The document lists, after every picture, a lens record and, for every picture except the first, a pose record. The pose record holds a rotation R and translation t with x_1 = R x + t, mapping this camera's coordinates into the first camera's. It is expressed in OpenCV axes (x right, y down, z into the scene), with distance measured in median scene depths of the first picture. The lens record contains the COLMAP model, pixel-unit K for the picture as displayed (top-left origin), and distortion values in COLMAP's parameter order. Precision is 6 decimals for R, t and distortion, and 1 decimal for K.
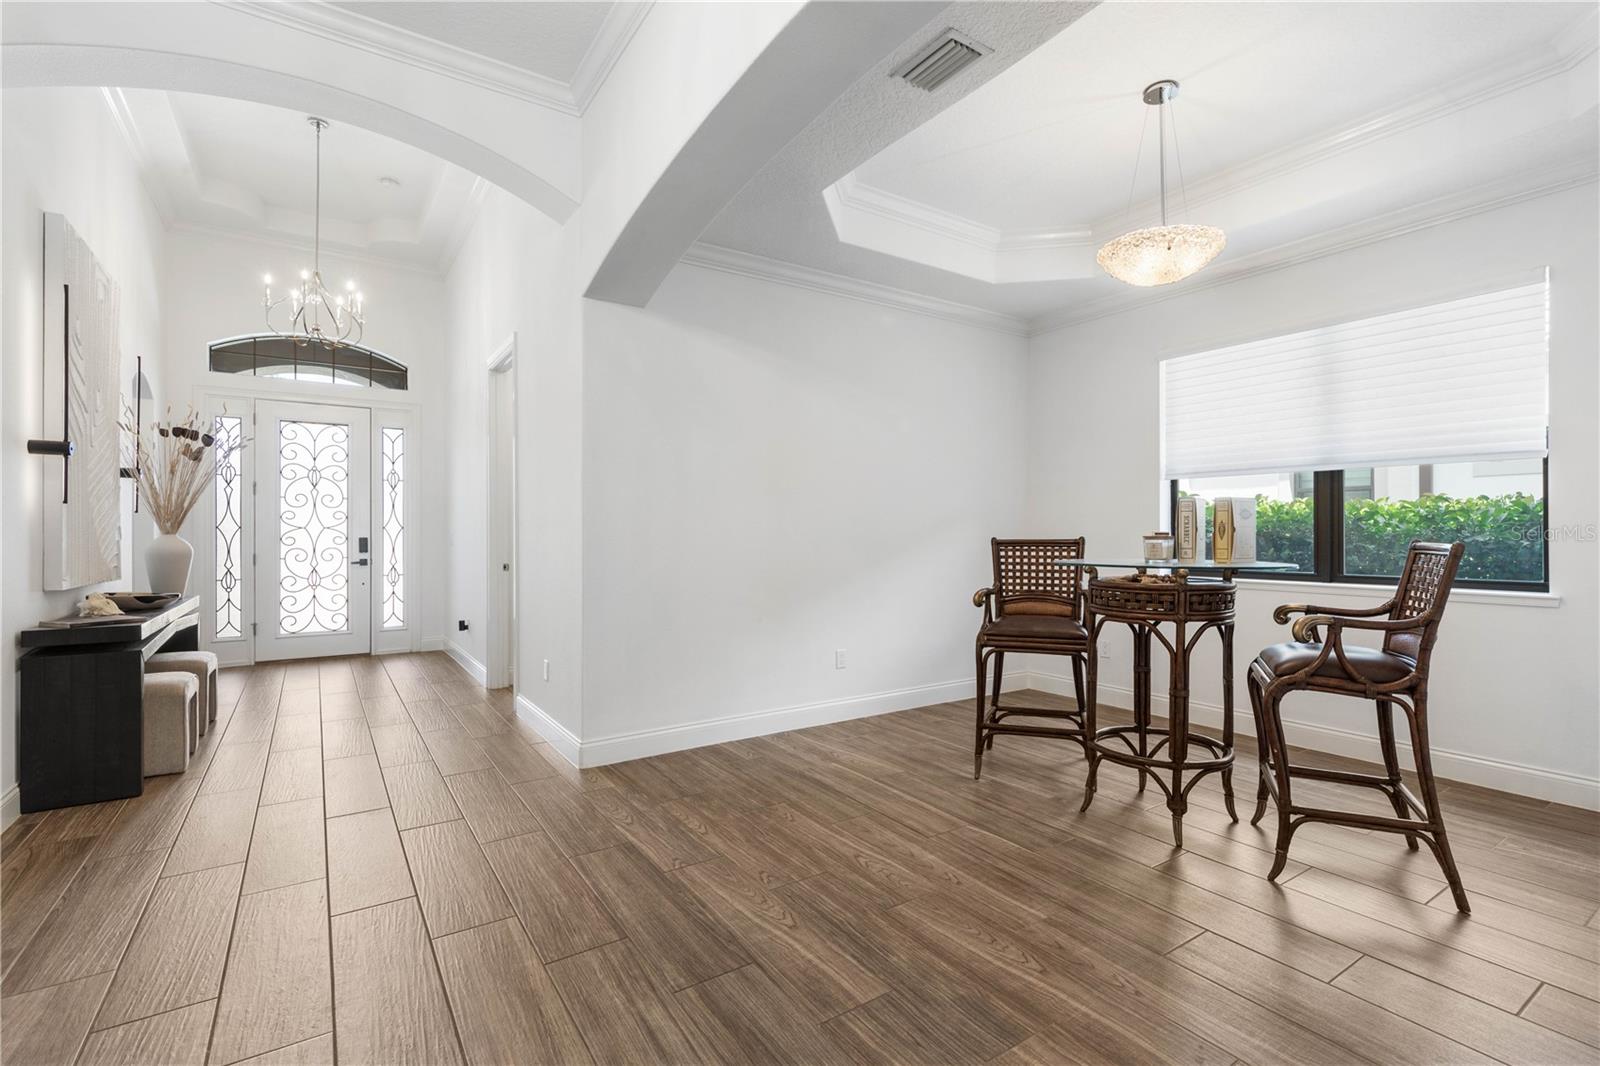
lens RADIAL K [[726.2, 0, 806.1], [0, 726.2, 530.6], [0, 0, 1]] dist [0.008631, -0.002352]
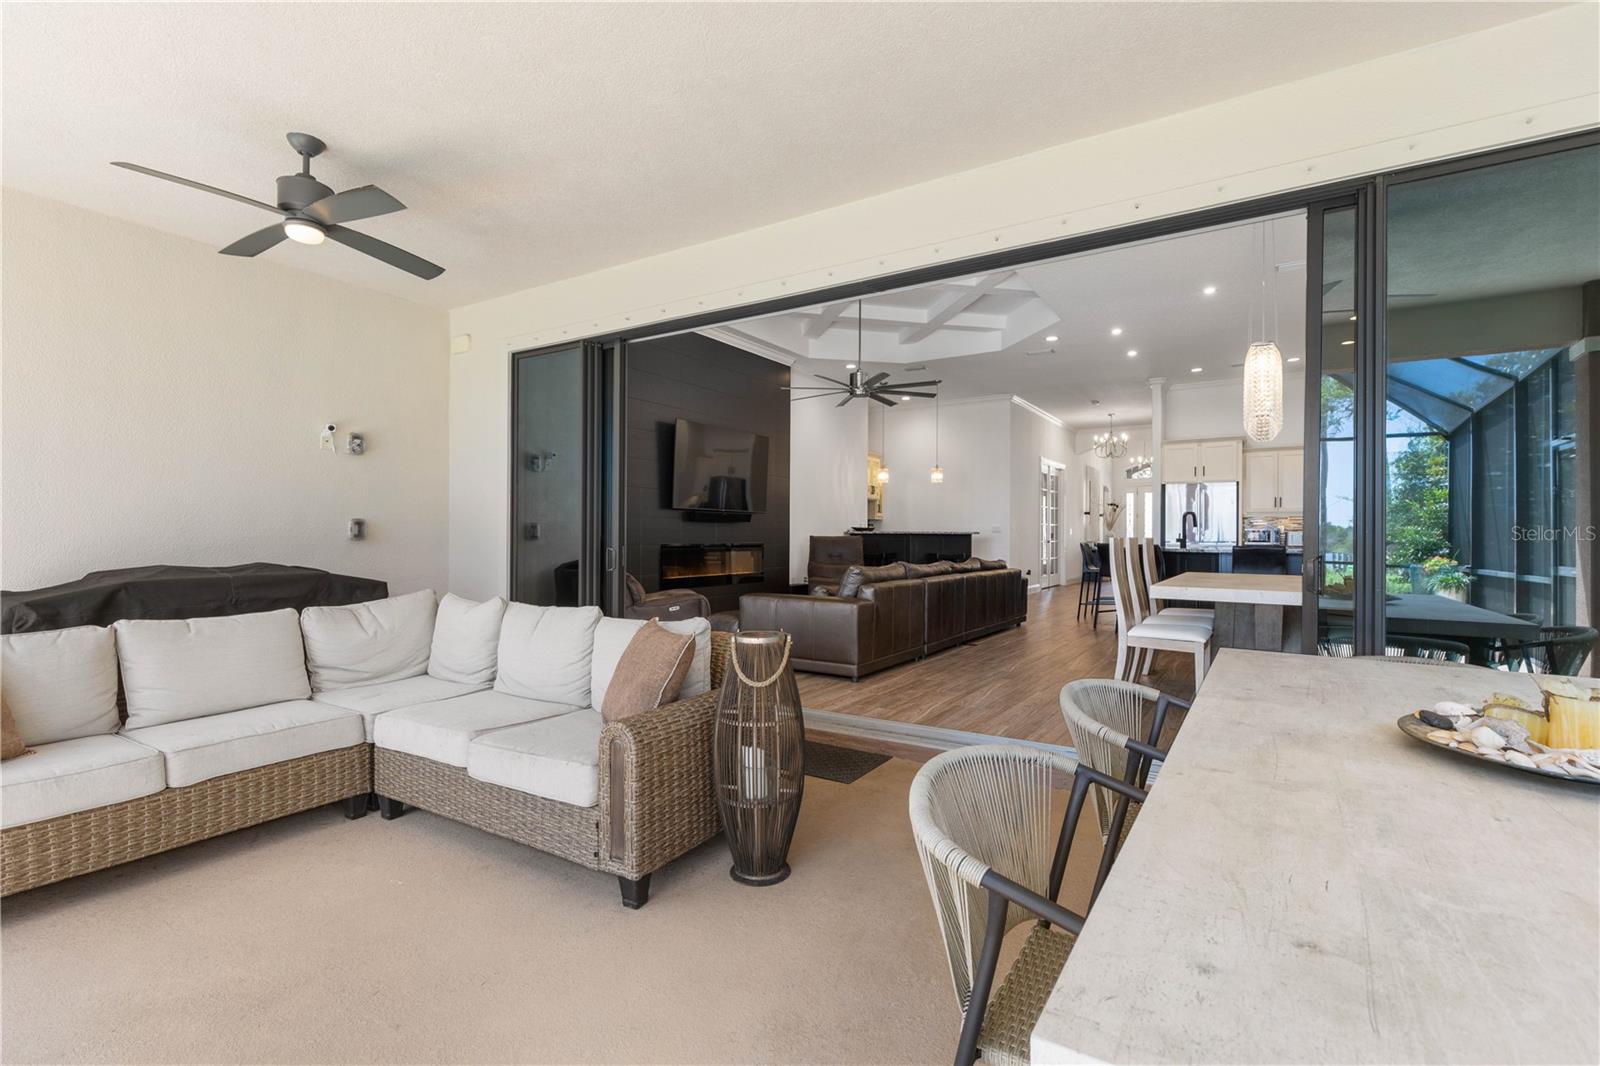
lens RADIAL K [[726.2, 0, 812.9], [0, 726.2, 534.7], [0, 0, 1]] dist [0.008631, -0.002352]
pose [[0.406281, 0.006358, -0.913726, 1.554160], [-0.006360, 0.999971, 0.004130, 0.016867], [0.913726, 0.004133, 0.406310, -1.546616]]
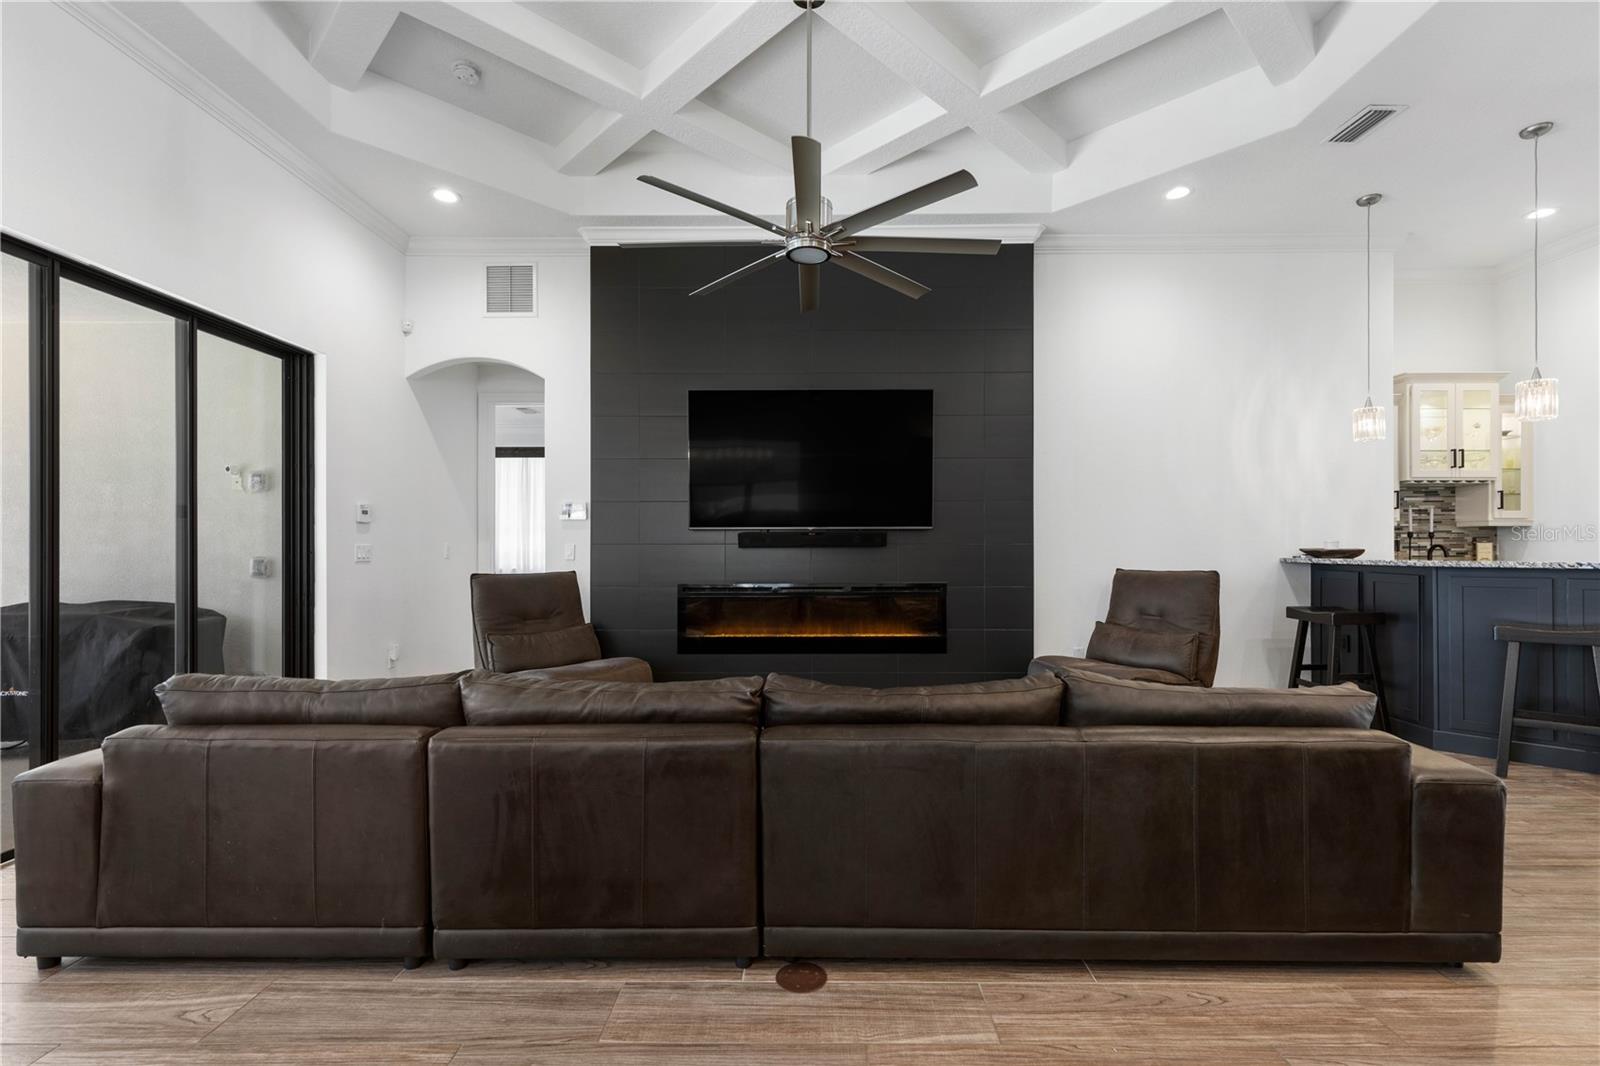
lens RADIAL K [[726.2, 0, 805.0], [0, 726.2, 544.4], [0, 0, 1]] dist [0.008631, -0.002352]
pose [[-0.566752, 0.005770, -0.823868, 0.912563], [0.008278, 0.999965, 0.001309, -0.006182], [0.823847, -0.006078, -0.566780, -0.698832]]
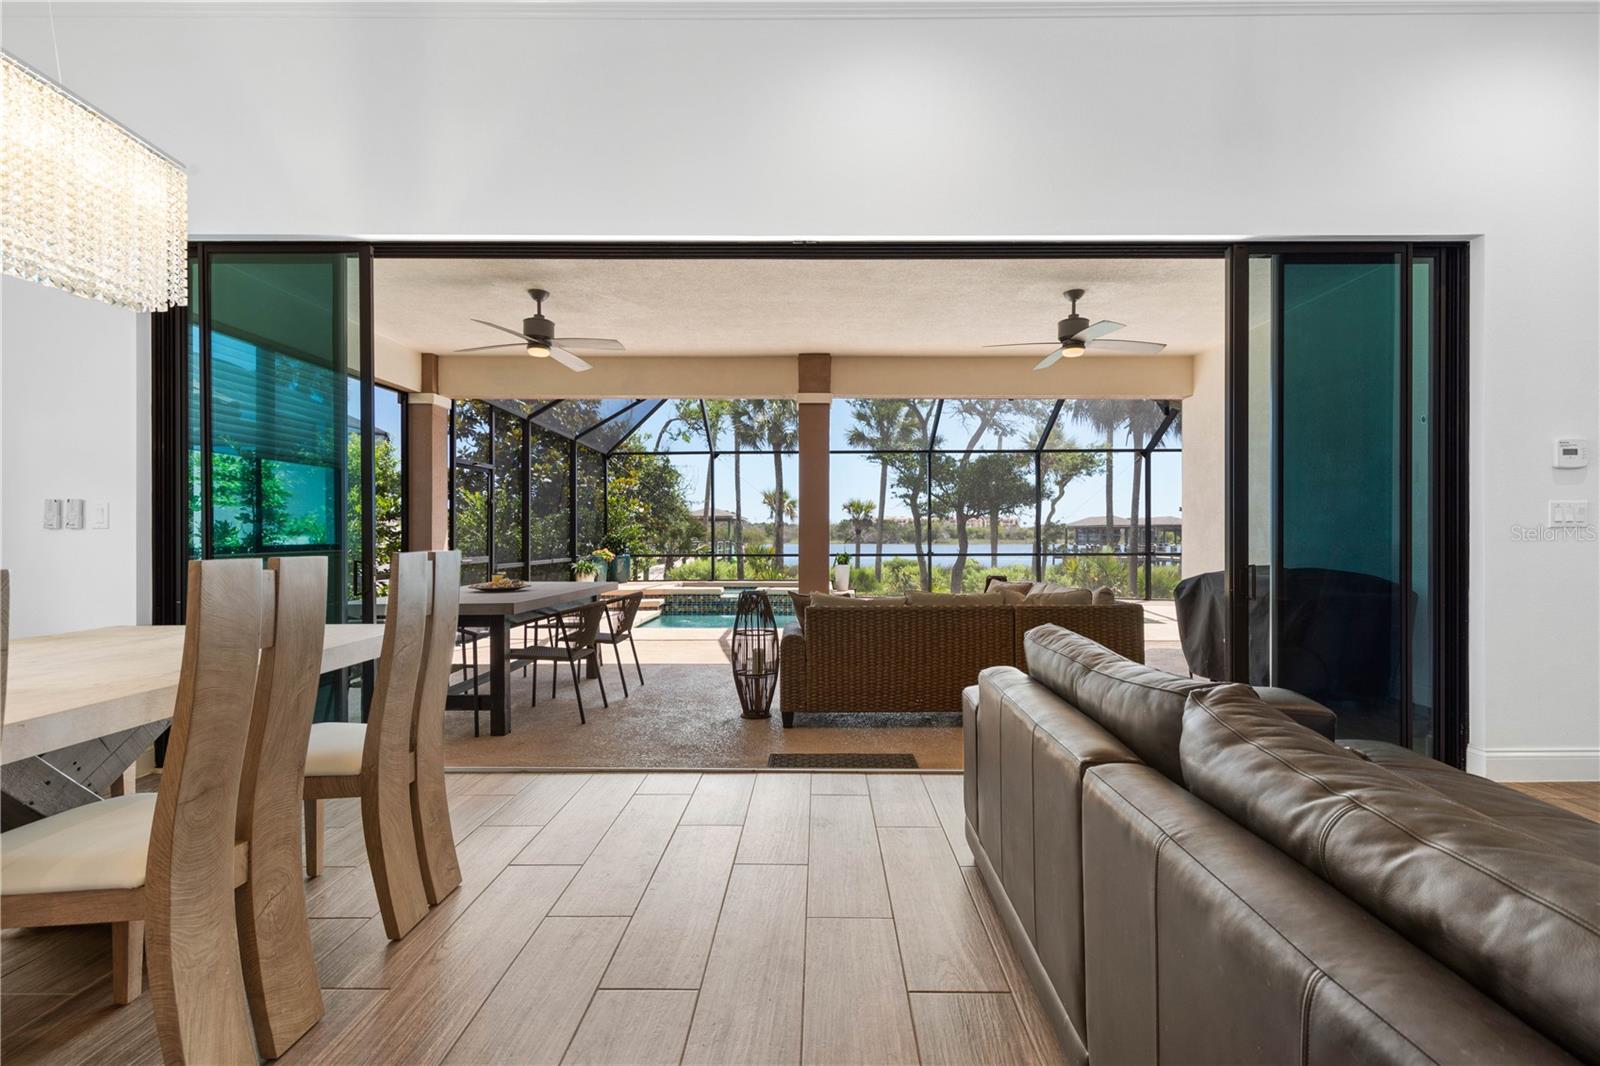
lens RADIAL K [[726.2, 0, 801.2], [0, 726.2, 546.3], [0, 0, 1]] dist [0.008631, -0.002352]
pose [[-0.816722, -0.003132, 0.577023, 0.679495], [0.004544, 0.999919, 0.011859, 0.013543], [-0.577014, 0.012307, -0.816642, -0.806776]]
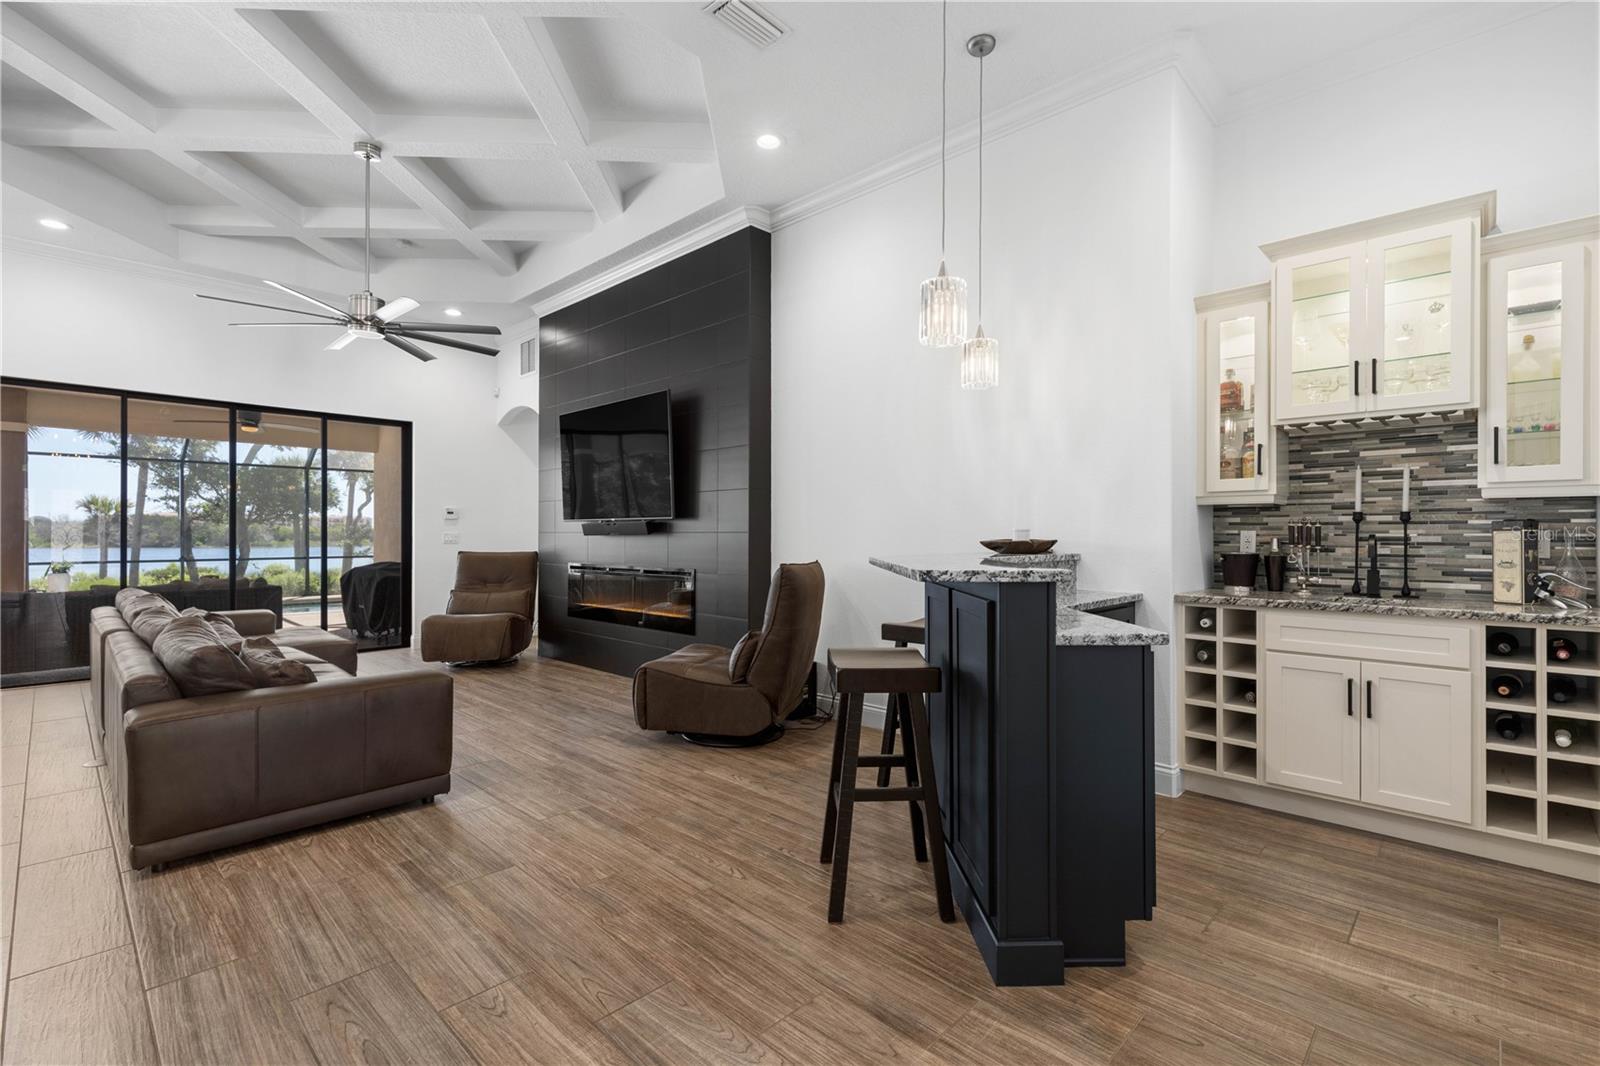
lens RADIAL K [[726.2, 0, 815.1], [0, 726.2, 529.8], [0, 0, 1]] dist [0.008631, -0.002352]
pose [[-0.975504, 0.006403, -0.219890, 0.193748], [0.007822, 0.999954, -0.005580, -0.001435], [0.219844, -0.007163, -0.975509, -0.151472]]
